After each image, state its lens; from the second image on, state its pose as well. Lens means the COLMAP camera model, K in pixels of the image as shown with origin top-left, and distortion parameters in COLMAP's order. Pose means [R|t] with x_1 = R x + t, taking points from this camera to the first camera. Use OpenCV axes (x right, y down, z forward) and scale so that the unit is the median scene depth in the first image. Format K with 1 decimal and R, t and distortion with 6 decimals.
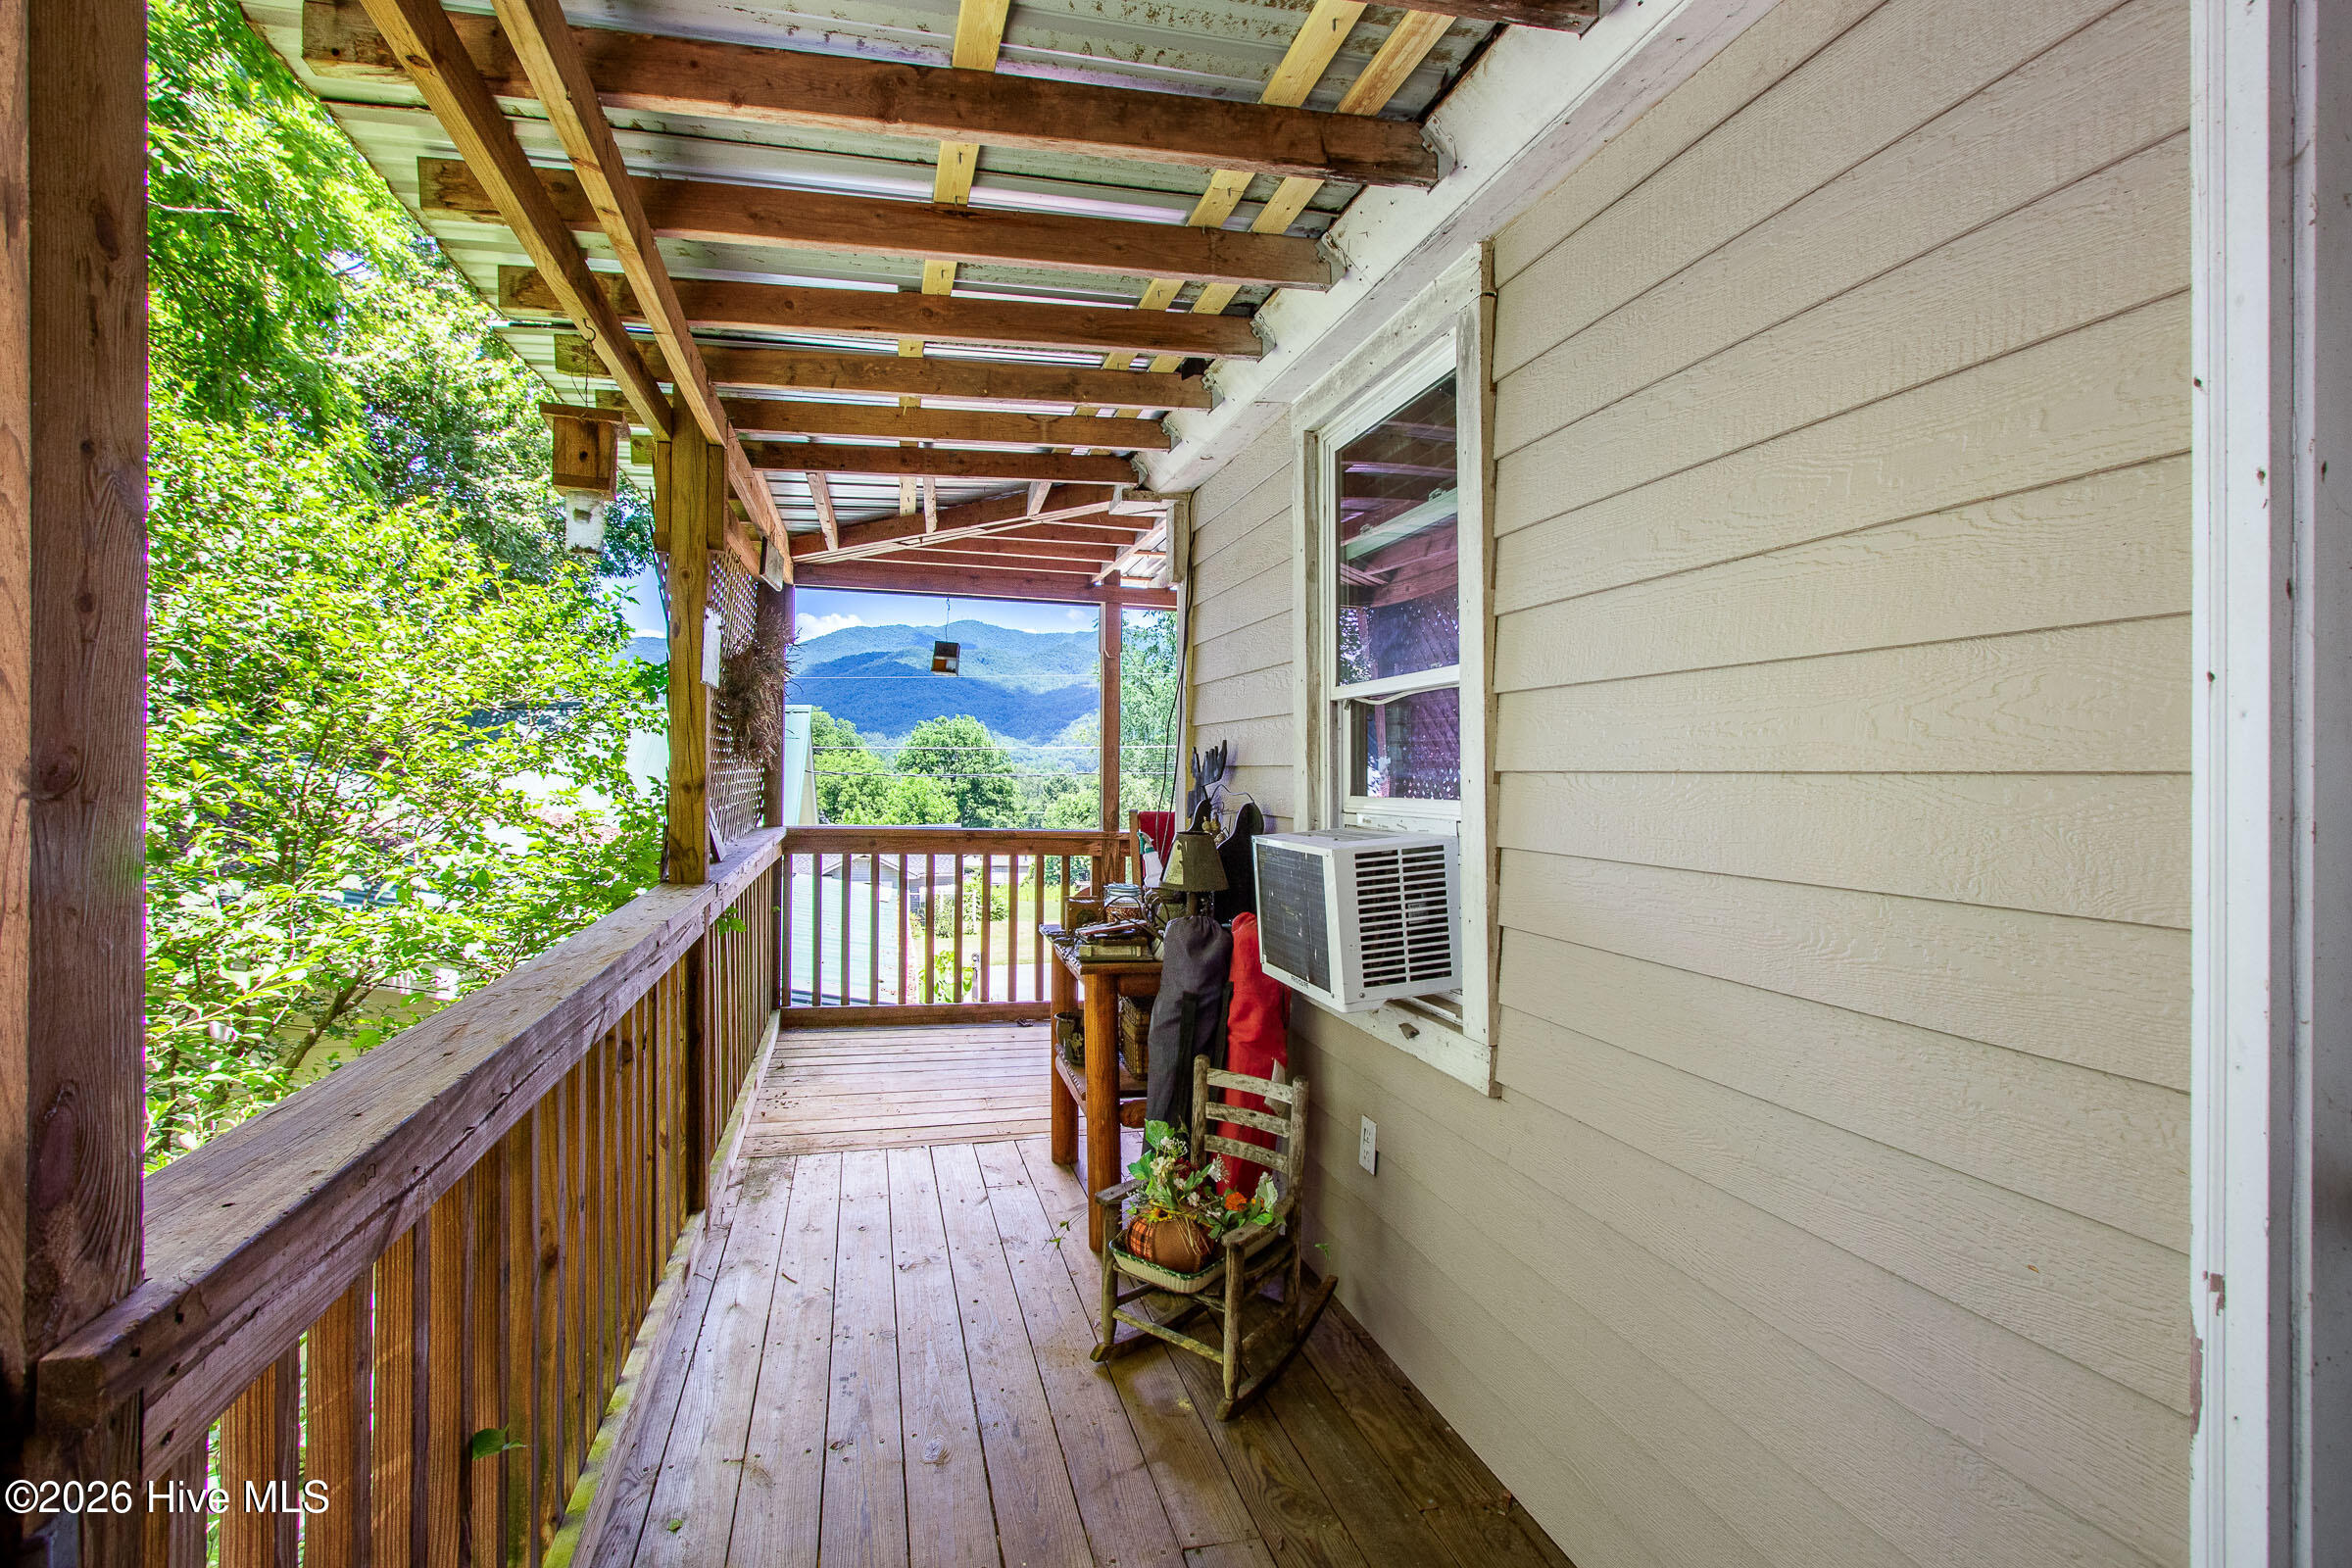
lens RADIAL K [[1022.6, 0, 1176.0], [0, 1022.6, 784.0], [0, 0, 1]] dist [-0.000213, -0.000469]
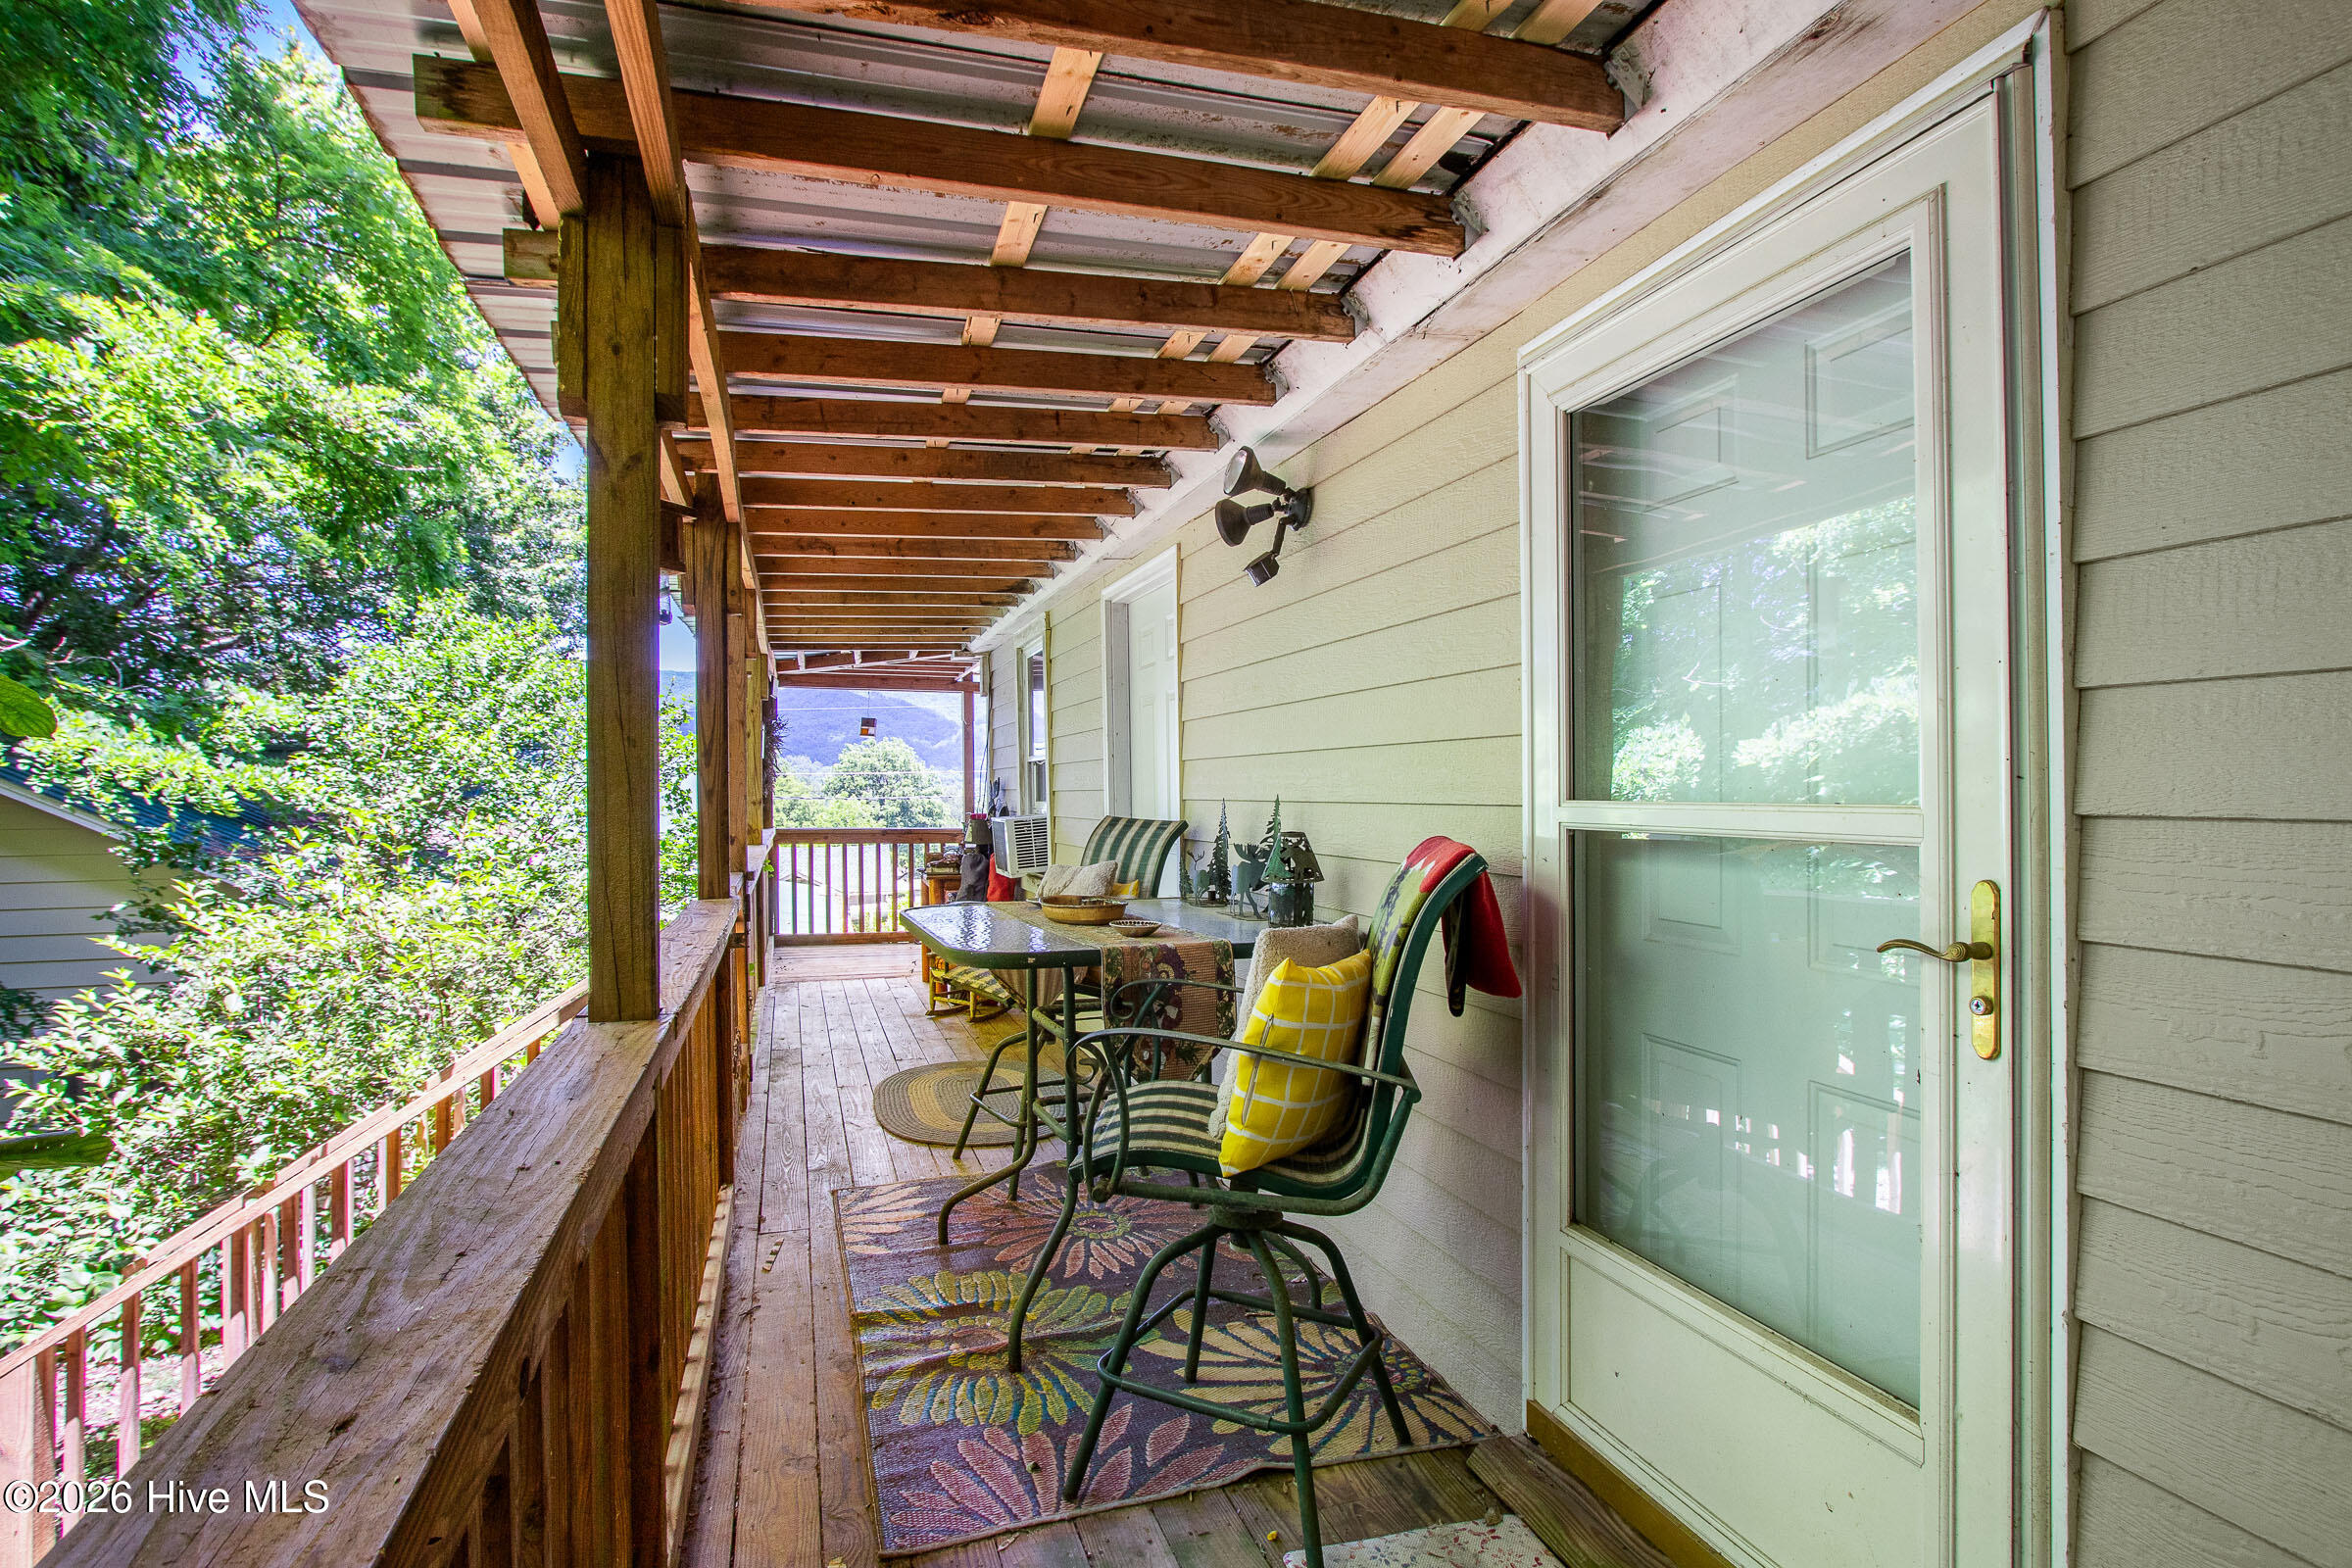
lens RADIAL K [[1142.3, 0, 1174.7], [0, 1142.3, 796.7], [0, 0, 1]] dist [-0.002779, -0.000892]
pose [[0.999285, -0.016803, 0.033863, 0.205983], [0.017042, 0.999832, -0.006779, 0.012170], [-0.033743, 0.007351, 0.999404, -0.863286]]
